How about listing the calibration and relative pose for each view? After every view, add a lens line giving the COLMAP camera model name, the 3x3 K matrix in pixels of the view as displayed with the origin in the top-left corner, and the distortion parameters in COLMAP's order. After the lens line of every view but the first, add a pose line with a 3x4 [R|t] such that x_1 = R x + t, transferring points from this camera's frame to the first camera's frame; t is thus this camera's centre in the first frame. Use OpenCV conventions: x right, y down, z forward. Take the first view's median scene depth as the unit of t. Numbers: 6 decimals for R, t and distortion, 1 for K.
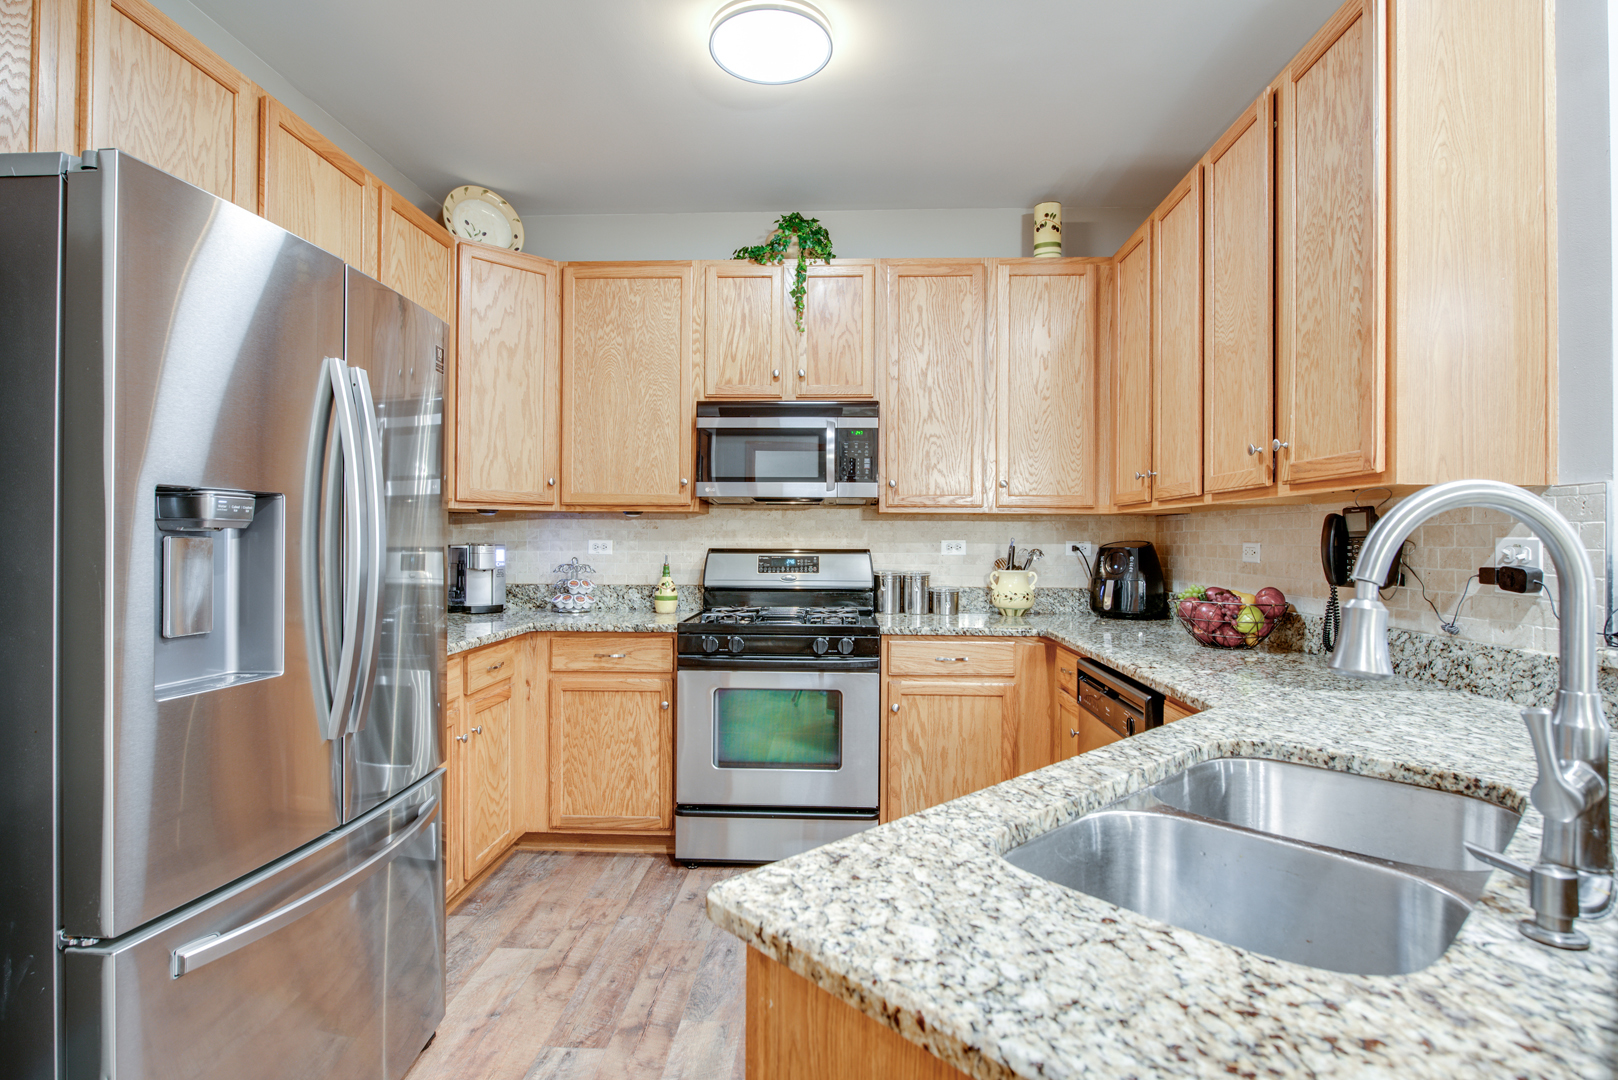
lens RADIAL K [[801.6, 0, 807.6], [0, 801.6, 534.2], [0, 0, 1]] dist [-0.006525, -0.001005]
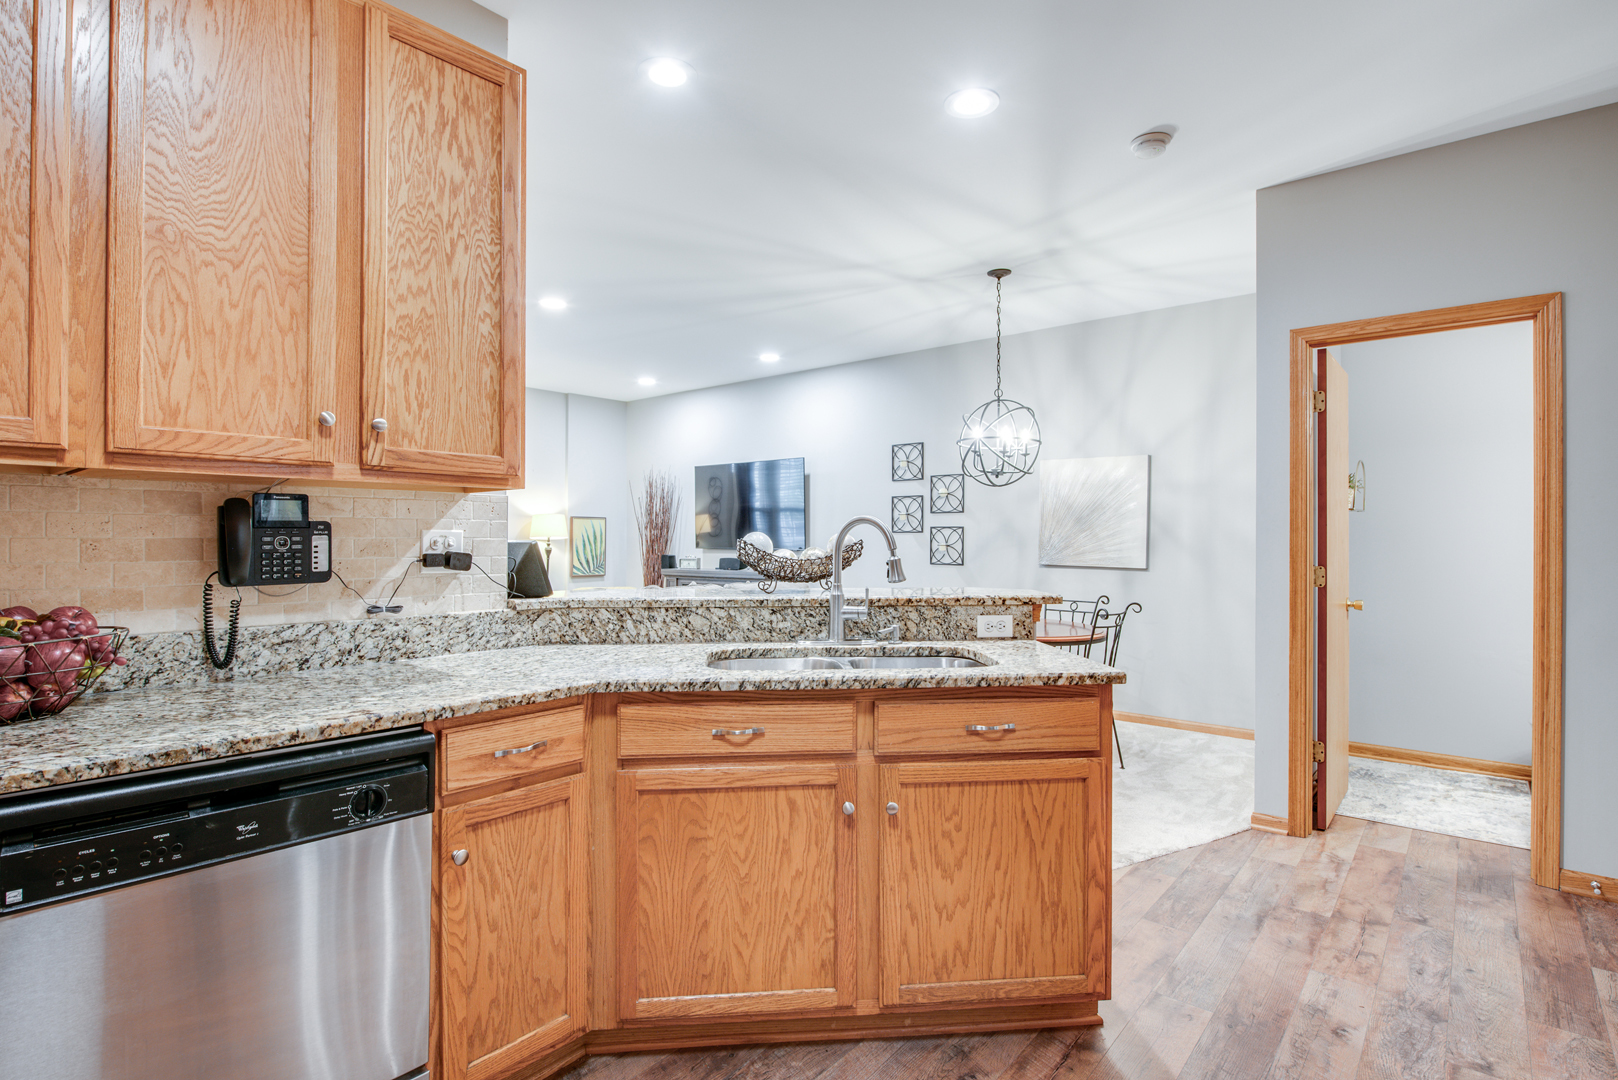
lens RADIAL K [[801.6, 0, 810.1], [0, 801.6, 538.0], [0, 0, 1]] dist [-0.006525, -0.001005]
pose [[-0.797289, -0.002593, 0.603592, -0.364158], [-0.007548, 0.999955, -0.005674, 0.018475], [-0.603551, -0.009080, -0.797273, 1.550684]]
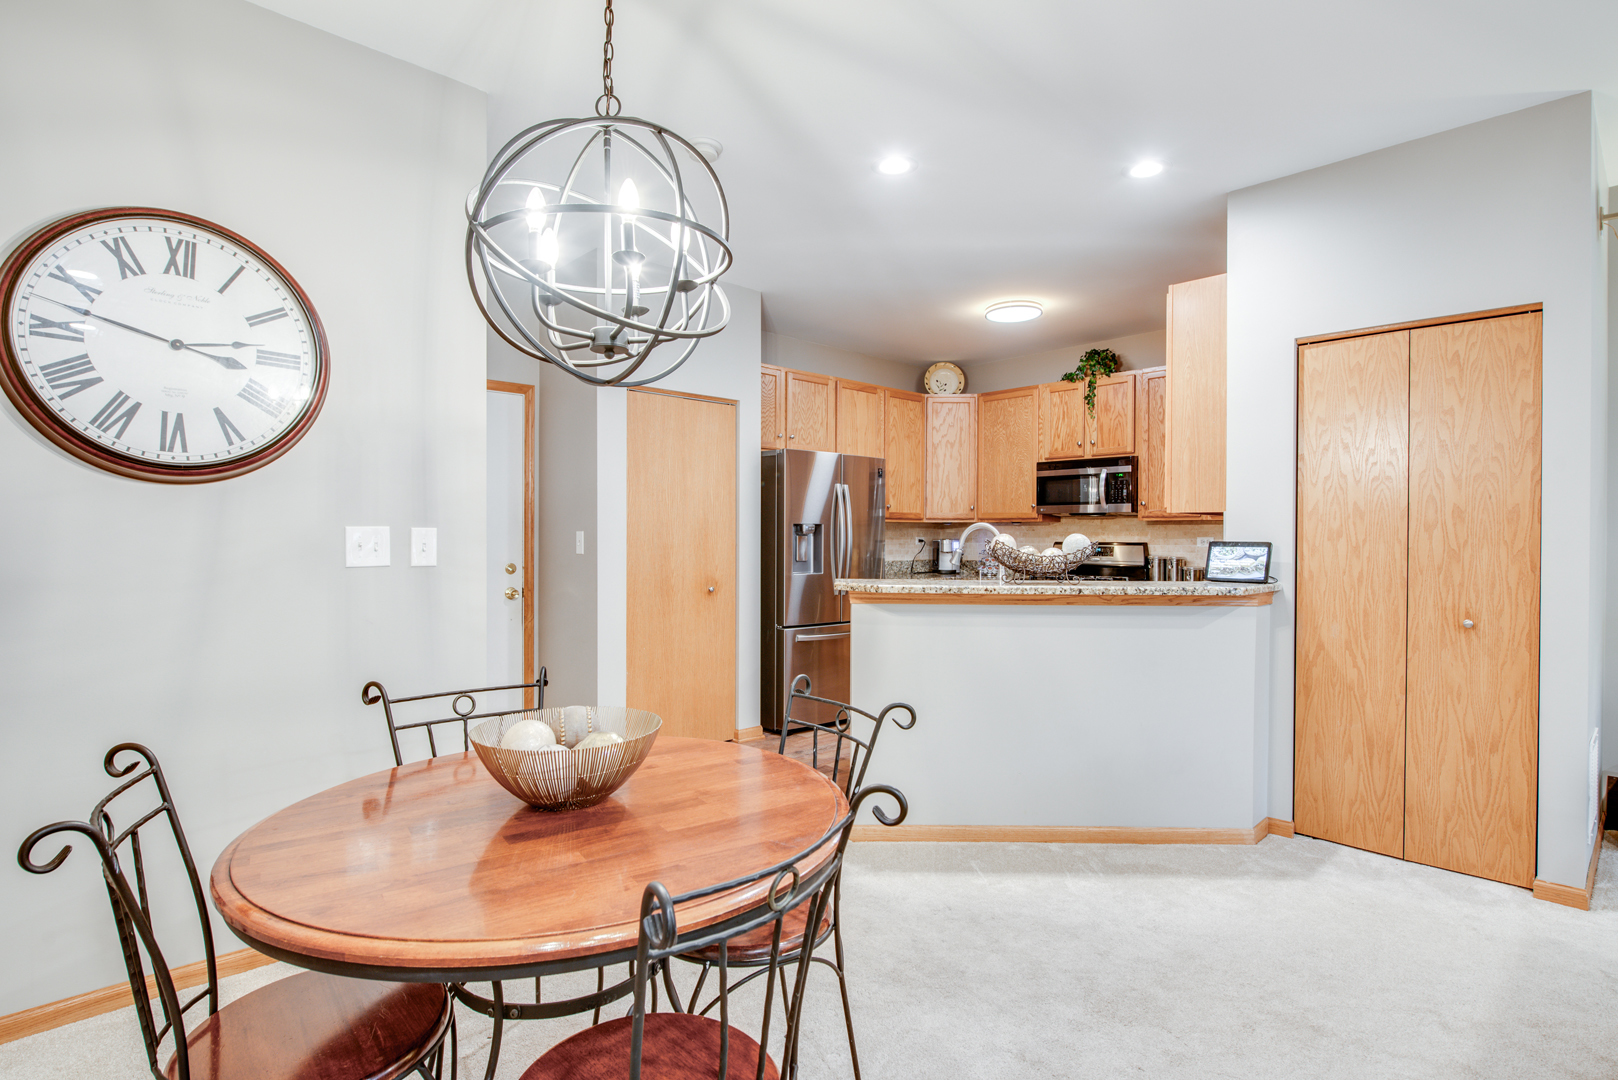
lens RADIAL K [[801.6, 0, 808.5], [0, 801.6, 542.1], [0, 0, 1]] dist [-0.006525, -0.001005]
pose [[0.714660, 0.002511, -0.699468, 0.772817], [0.003005, 0.999973, 0.006659, 0.005162], [0.699466, -0.006861, 0.714633, -0.693710]]
